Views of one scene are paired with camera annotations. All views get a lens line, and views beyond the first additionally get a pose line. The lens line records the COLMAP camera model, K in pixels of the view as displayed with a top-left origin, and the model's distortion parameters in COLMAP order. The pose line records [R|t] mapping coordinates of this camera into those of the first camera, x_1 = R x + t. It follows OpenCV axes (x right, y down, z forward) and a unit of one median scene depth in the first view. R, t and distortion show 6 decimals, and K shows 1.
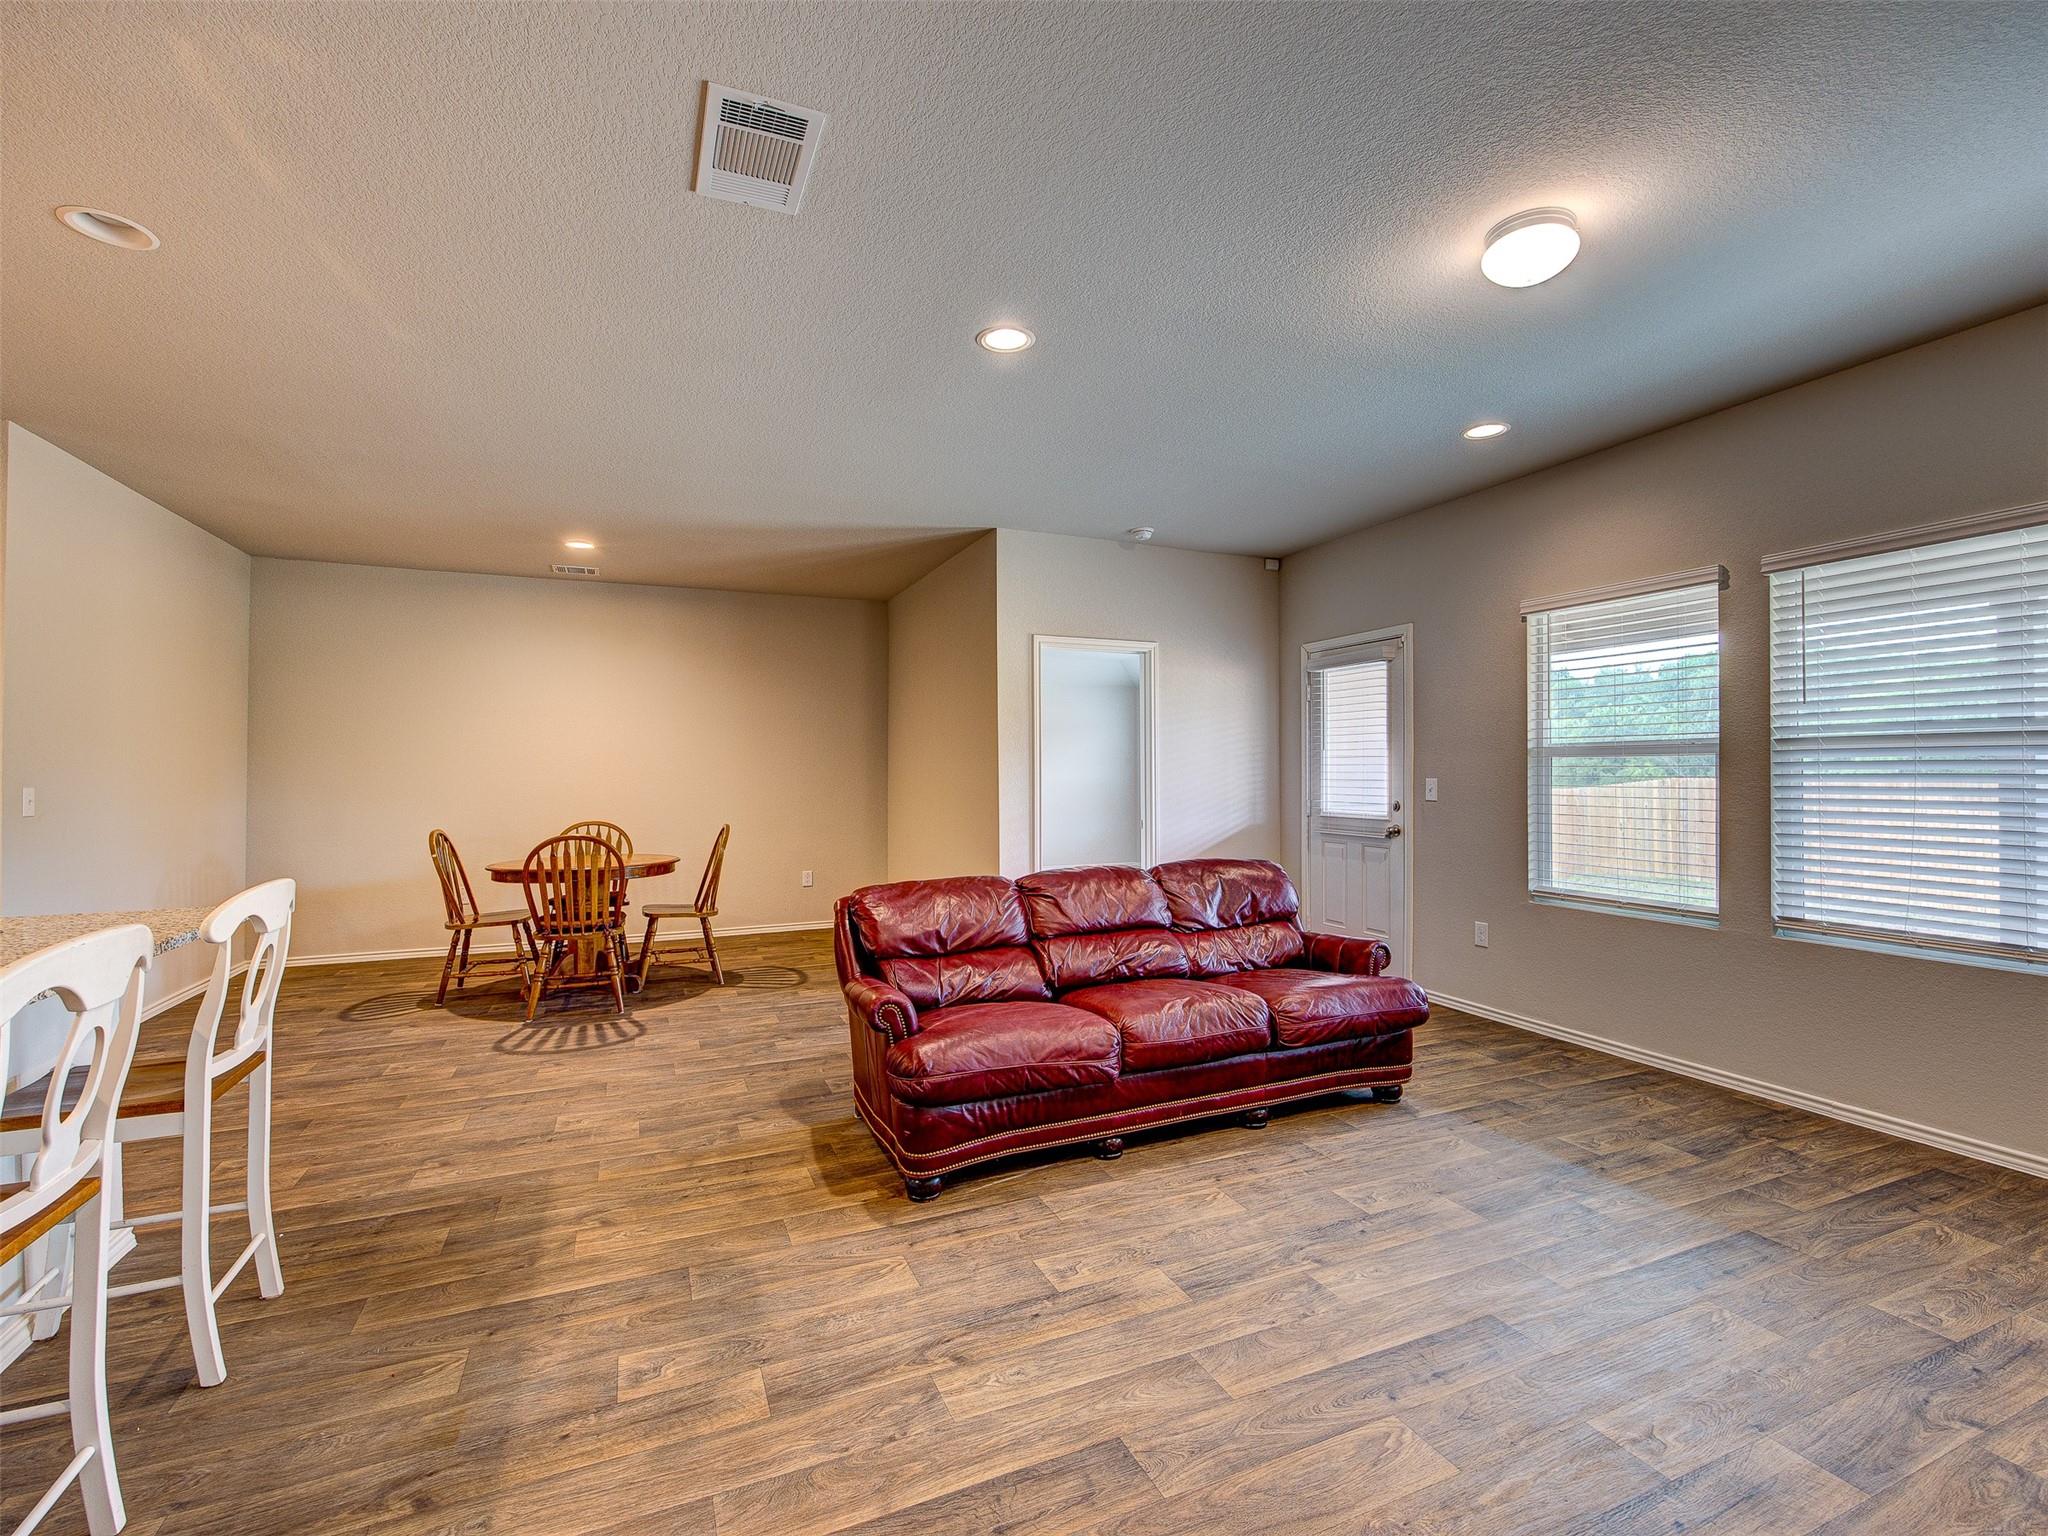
lens RADIAL K [[924.9, 0, 1031.3], [0, 924.9, 765.1], [0, 0, 1]] dist [-0.000915, 0.000414]
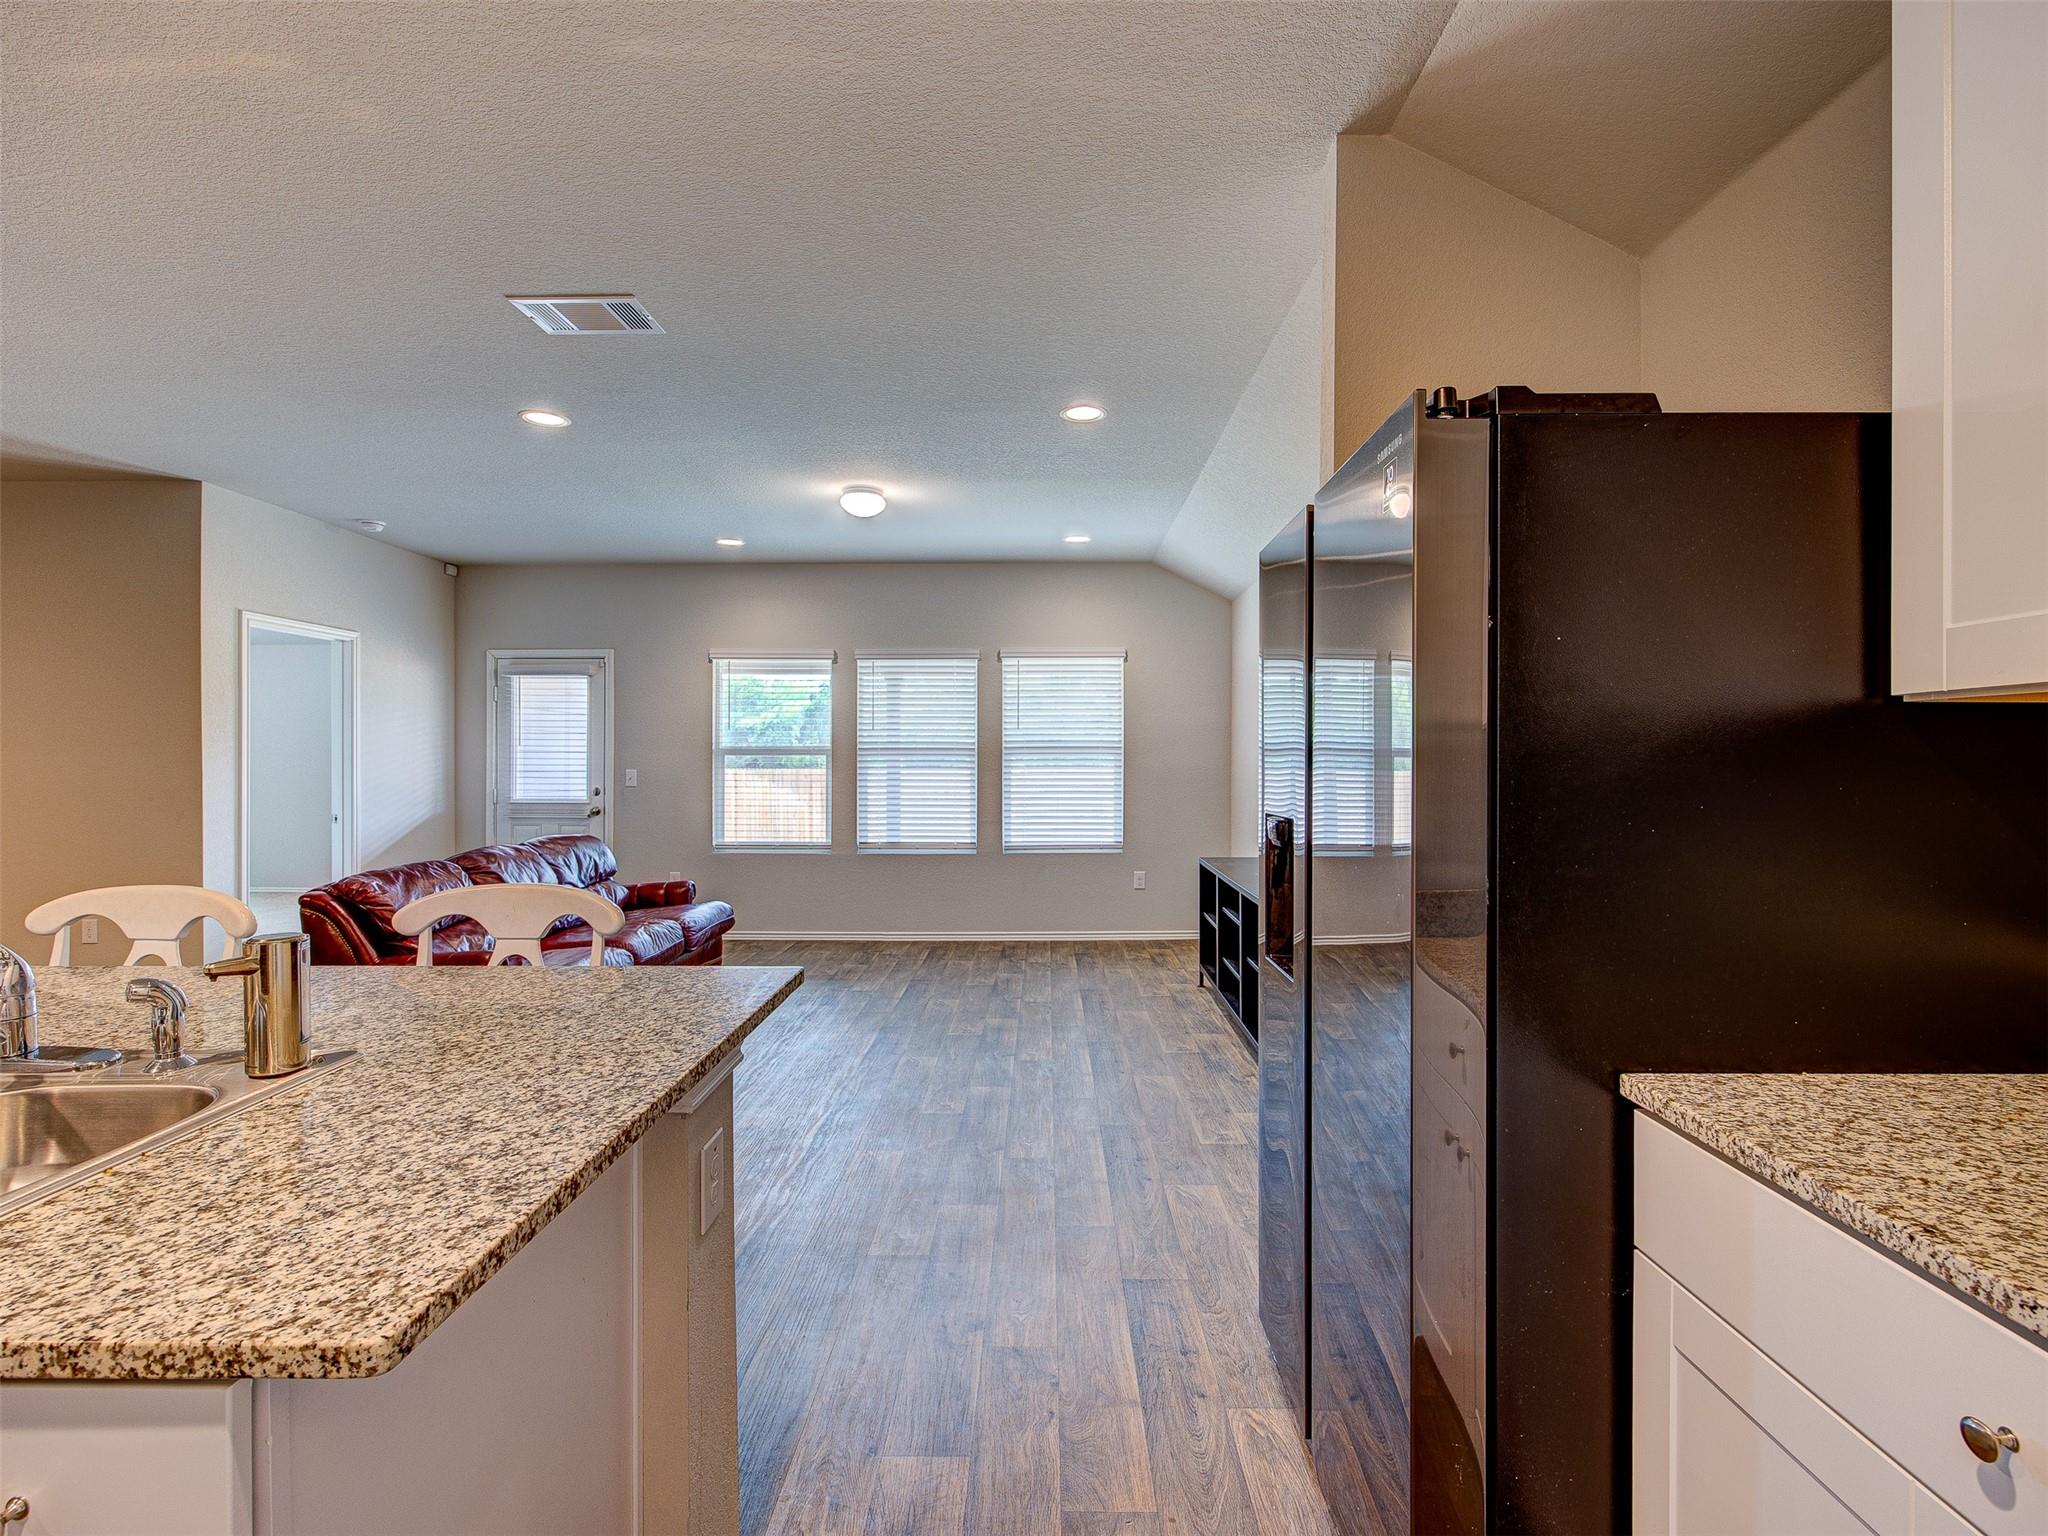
lens RADIAL K [[924.9, 0, 1031.3], [0, 924.9, 765.1], [0, 0, 1]] dist [-0.000915, 0.000414]
pose [[0.412926, 0.000726, 0.910764, -0.528165], [-0.010562, 0.999936, 0.003991, -0.003306], [-0.910703, -0.011267, 0.412907, -0.066152]]
